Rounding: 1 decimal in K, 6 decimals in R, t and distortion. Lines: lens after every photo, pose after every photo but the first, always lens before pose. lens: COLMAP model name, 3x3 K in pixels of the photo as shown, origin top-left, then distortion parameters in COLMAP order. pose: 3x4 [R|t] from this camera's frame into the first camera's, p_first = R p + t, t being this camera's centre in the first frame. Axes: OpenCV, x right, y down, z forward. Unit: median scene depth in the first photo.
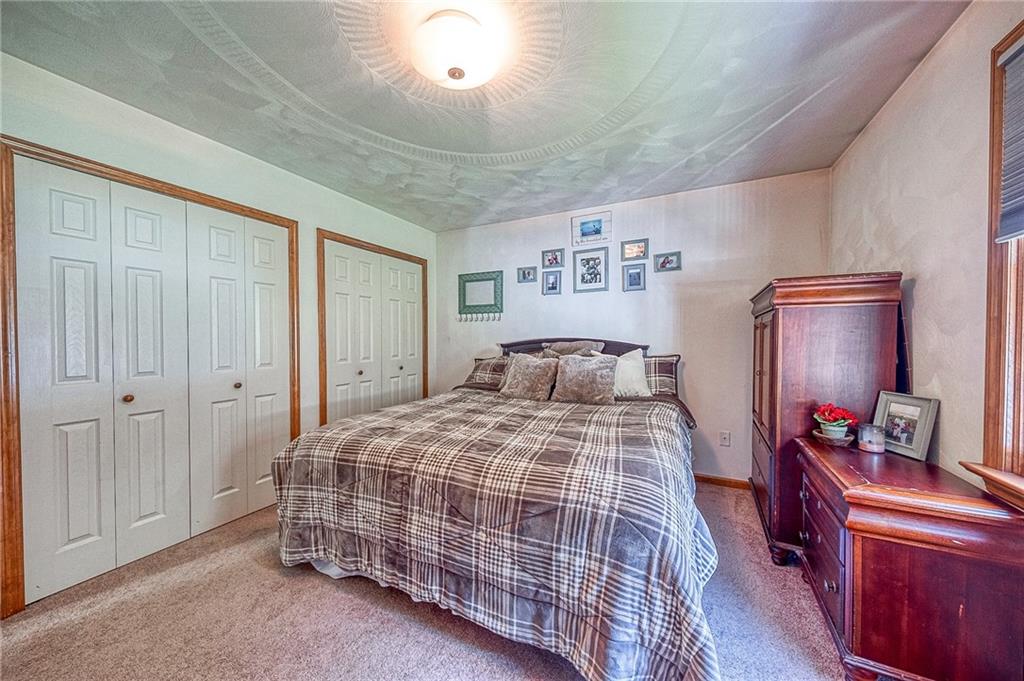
lens RADIAL K [[408.6, 0, 512.0], [0, 408.6, 340.5], [0, 0, 1]] dist [-0.000485, -0.000039]
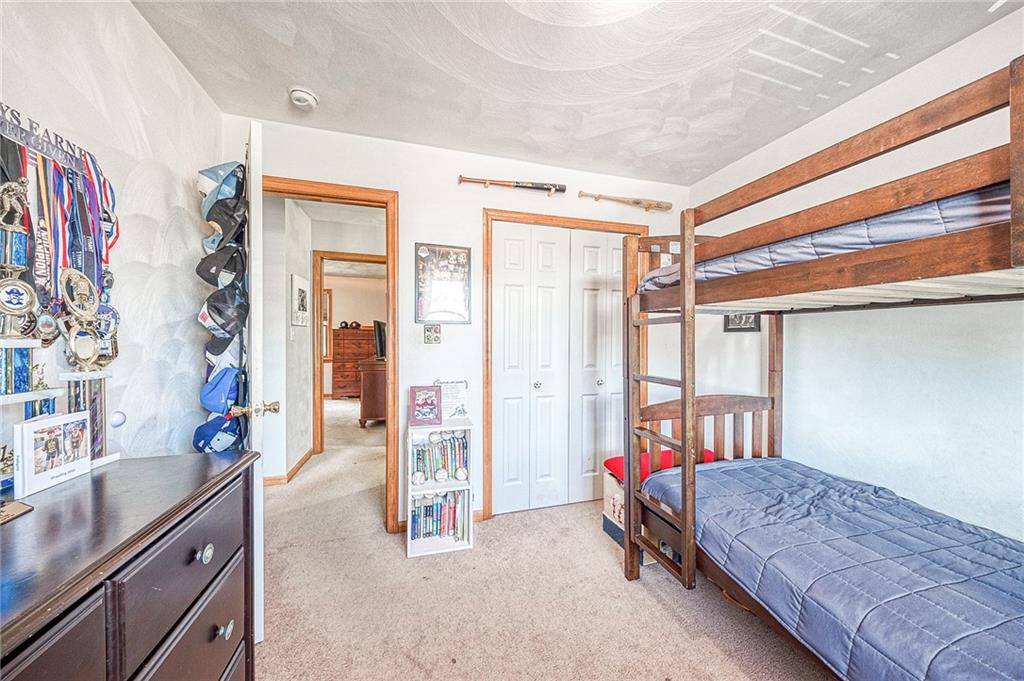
lens RADIAL K [[408.6, 0, 512.0], [0, 408.6, 340.5], [0, 0, 1]] dist [-0.000485, -0.000039]
pose [[0.640656, 0.007847, -0.767788, 0.088229], [-0.013501, 0.999908, -0.001046, -0.002333], [0.767709, 0.011036, 0.640703, 0.206829]]
